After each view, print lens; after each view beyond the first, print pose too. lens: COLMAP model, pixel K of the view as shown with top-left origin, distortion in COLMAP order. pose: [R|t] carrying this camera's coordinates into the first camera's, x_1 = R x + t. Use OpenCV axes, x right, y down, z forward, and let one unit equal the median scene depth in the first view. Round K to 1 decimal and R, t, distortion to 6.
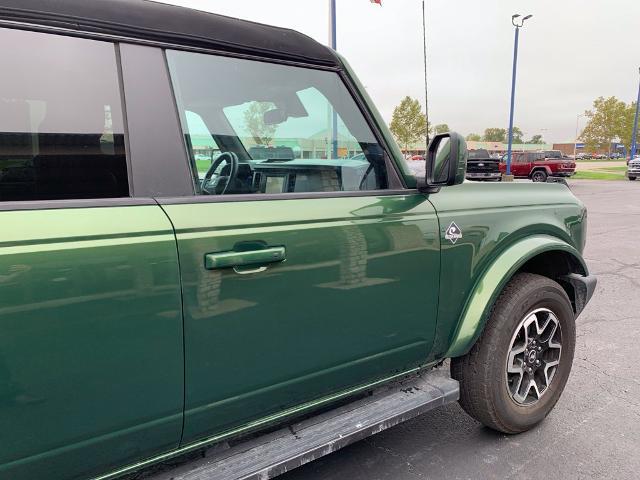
lens RADIAL K [[496.6, 0, 326.6], [0, 496.6, 246.0], [0, 0, 1]] dist [0.033812, -0.025337]
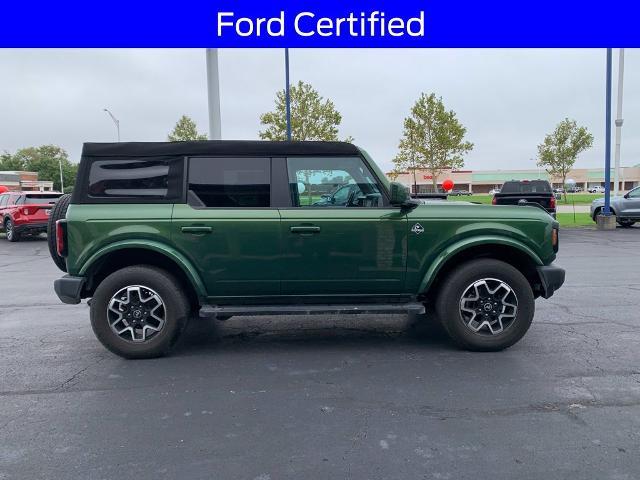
lens RADIAL K [[496.6, 0, 320.7], [0, 496.6, 240.4], [0, 0, 1]] dist [0.033812, -0.025337]
pose [[0.801825, 0.045662, -0.595812, 0.993061], [-0.090975, 0.994781, -0.046193, 0.130997], [0.590593, 0.091243, 0.801794, -0.740093]]
